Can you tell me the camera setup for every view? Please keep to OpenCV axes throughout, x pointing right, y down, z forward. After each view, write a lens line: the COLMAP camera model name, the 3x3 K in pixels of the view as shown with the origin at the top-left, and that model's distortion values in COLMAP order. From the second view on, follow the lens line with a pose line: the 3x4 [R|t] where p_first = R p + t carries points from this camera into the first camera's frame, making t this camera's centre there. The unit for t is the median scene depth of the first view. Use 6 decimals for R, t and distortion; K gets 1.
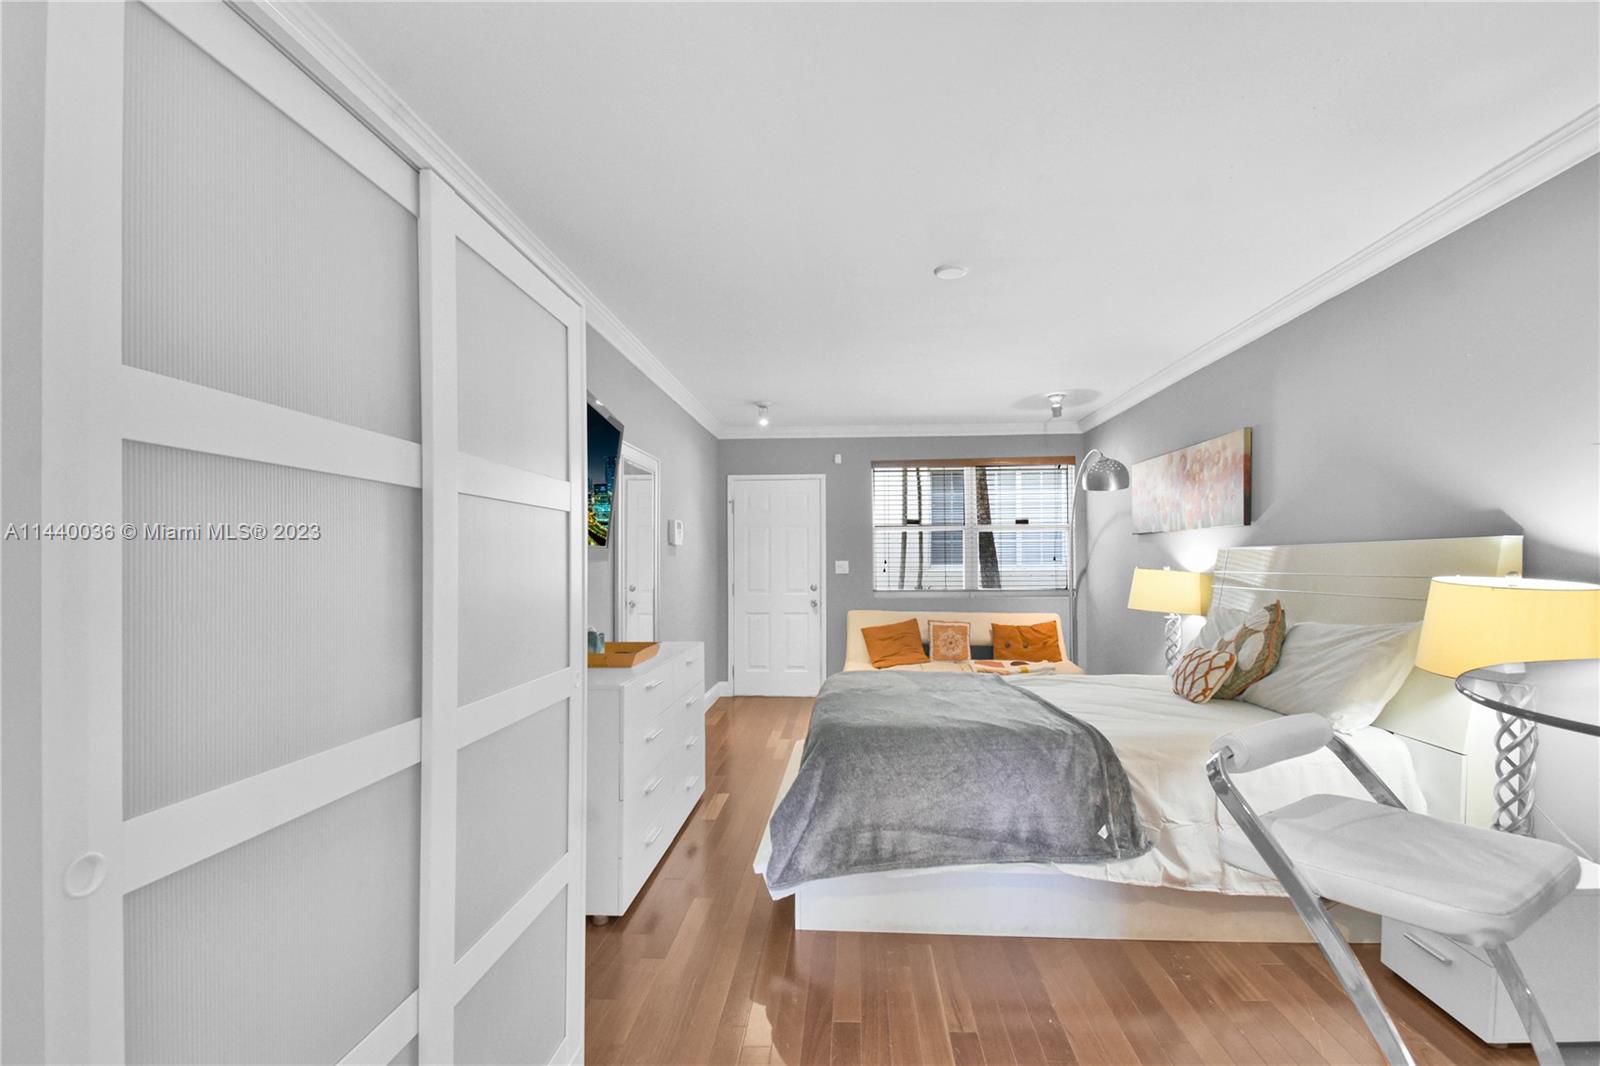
lens RADIAL K [[713.5, 0, 803.9], [0, 713.5, 561.1], [0, 0, 1]] dist [0.000074, -0.000033]
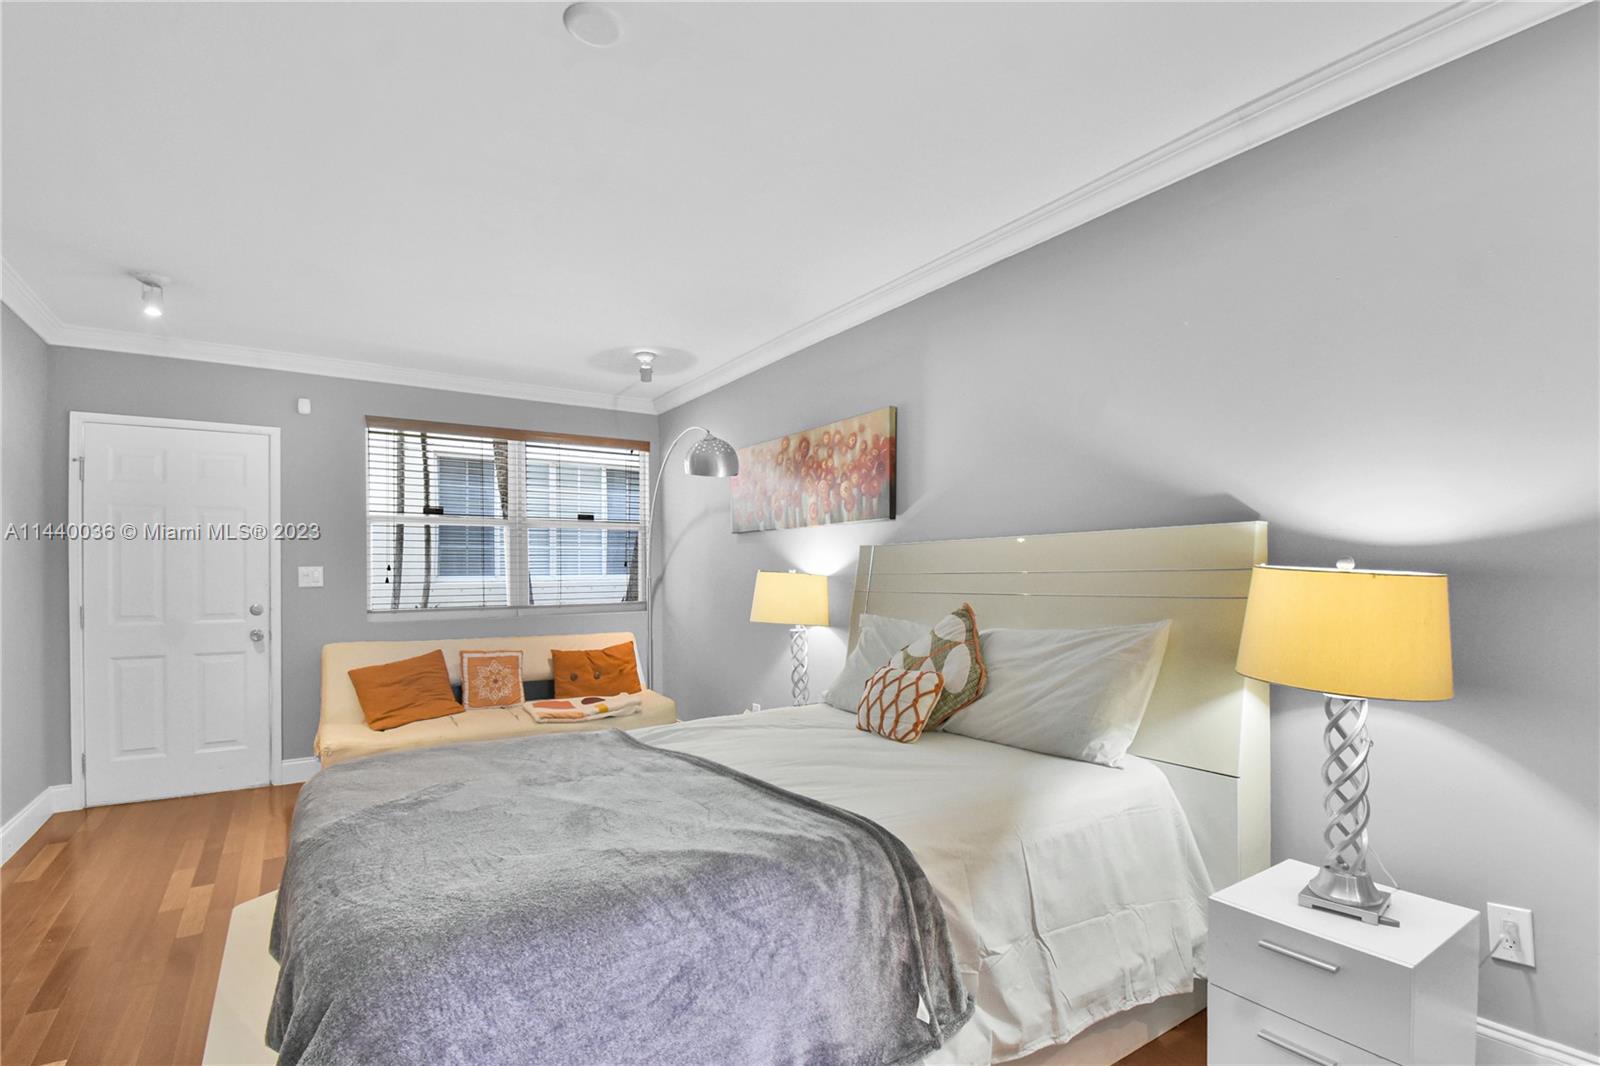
lens RADIAL K [[748.0, 0, 803.0], [0, 748.0, 565.9], [0, 0, 1]] dist [0.025372, -0.029788]
pose [[0.790662, 0.003181, 0.612244, -0.015729], [0.005382, 0.999912, -0.012147, 0.014252], [-0.612229, 0.012899, 0.790575, 0.301315]]
